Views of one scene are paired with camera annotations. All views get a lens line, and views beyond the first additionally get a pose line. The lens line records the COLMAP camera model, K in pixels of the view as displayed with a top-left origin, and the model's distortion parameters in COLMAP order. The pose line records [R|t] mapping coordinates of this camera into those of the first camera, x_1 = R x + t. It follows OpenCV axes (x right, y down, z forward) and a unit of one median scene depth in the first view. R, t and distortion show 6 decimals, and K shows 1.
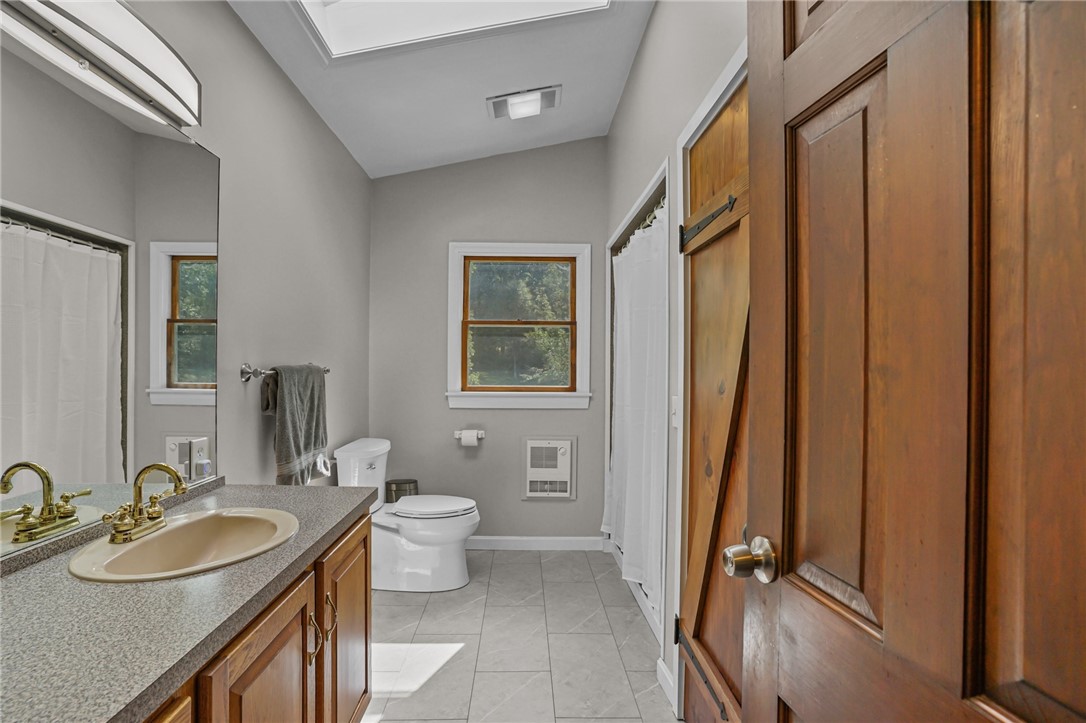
lens RADIAL K [[540.5, 0, 544.9], [0, 540.5, 365.7], [0, 0, 1]] dist [-0.064745, 0.025501]
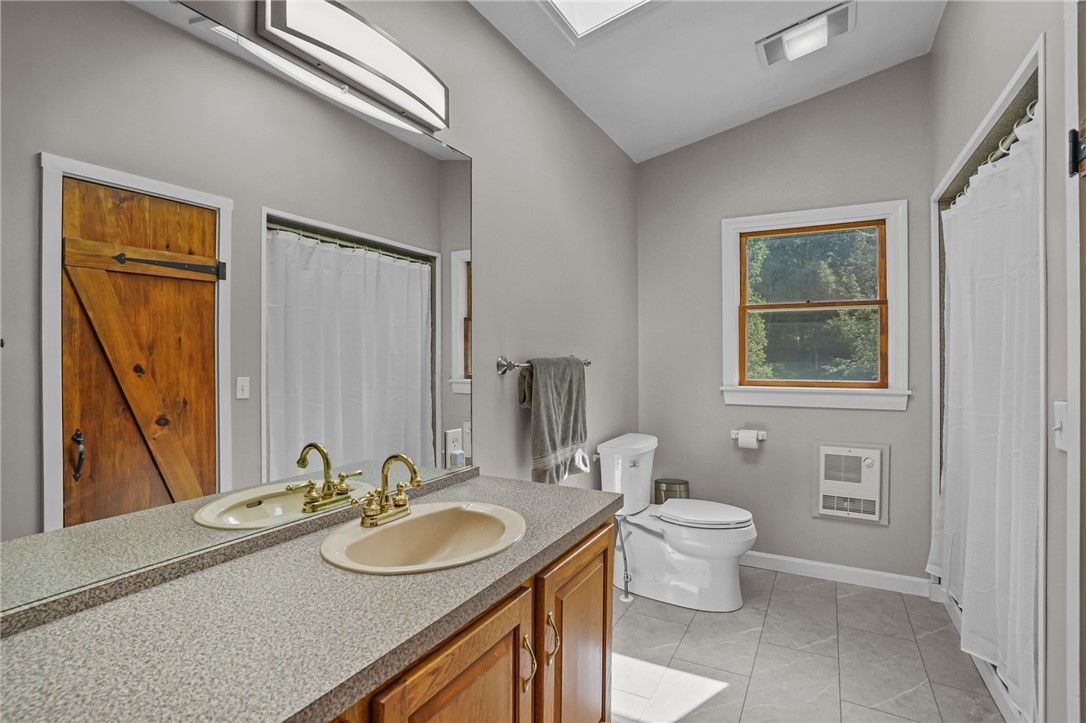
lens RADIAL K [[540.5, 0, 534.4], [0, 540.5, 356.5], [0, 0, 1]] dist [-0.064745, 0.025501]
pose [[0.856907, -0.008916, -0.515394, 0.017037], [0.008150, 0.999960, -0.003747, 0.000181], [0.515407, -0.000990, 0.856945, 0.102890]]
